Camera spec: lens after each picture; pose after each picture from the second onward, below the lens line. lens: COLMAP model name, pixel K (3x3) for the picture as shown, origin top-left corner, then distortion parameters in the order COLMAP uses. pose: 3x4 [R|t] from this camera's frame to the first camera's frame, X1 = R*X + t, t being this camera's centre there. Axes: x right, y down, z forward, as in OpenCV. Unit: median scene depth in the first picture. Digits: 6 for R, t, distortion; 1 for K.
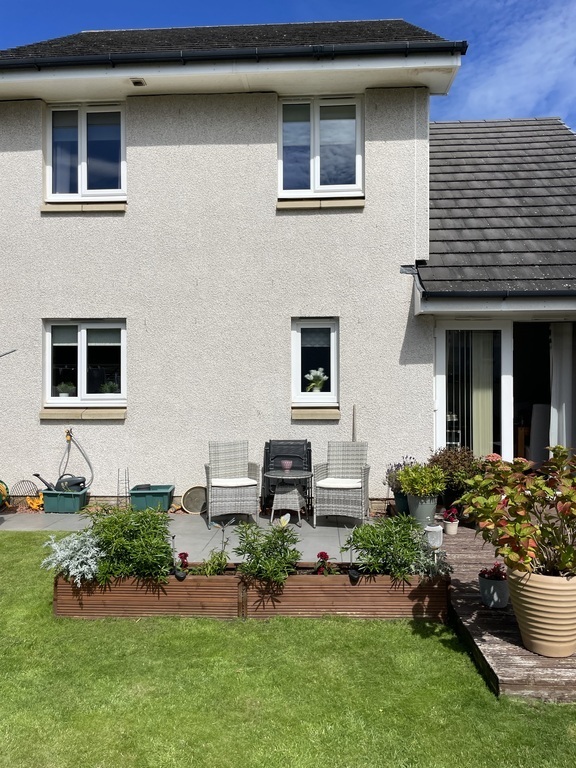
lens RADIAL K [[581.4, 0, 292.0], [0, 581.4, 383.2], [0, 0, 1]] dist [0.100573, -0.136269]
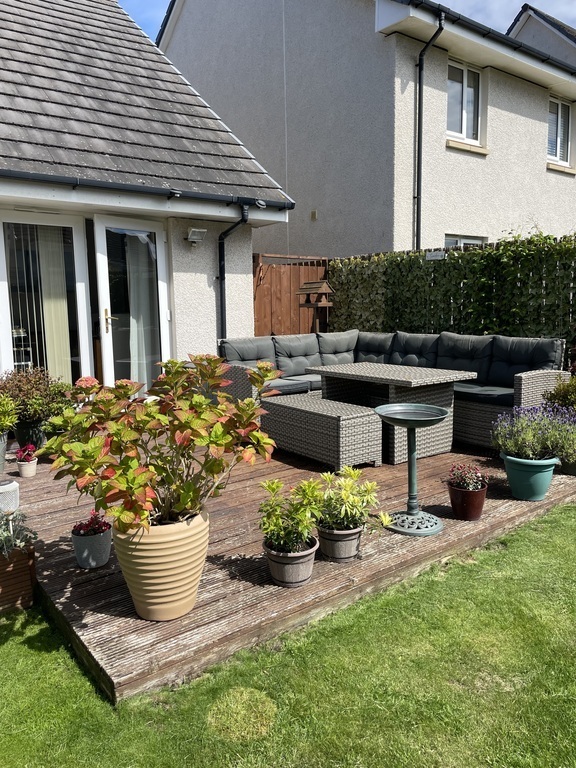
lens RADIAL K [[583.4, 0, 286.8], [0, 583.4, 375.3], [0, 0, 1]] dist [0.091925, -0.133983]
pose [[0.767819, -0.094067, 0.633724, 0.066966], [0.009406, 0.990711, 0.135661, 0.020057], [-0.640598, -0.098202, 0.761571, 0.271140]]
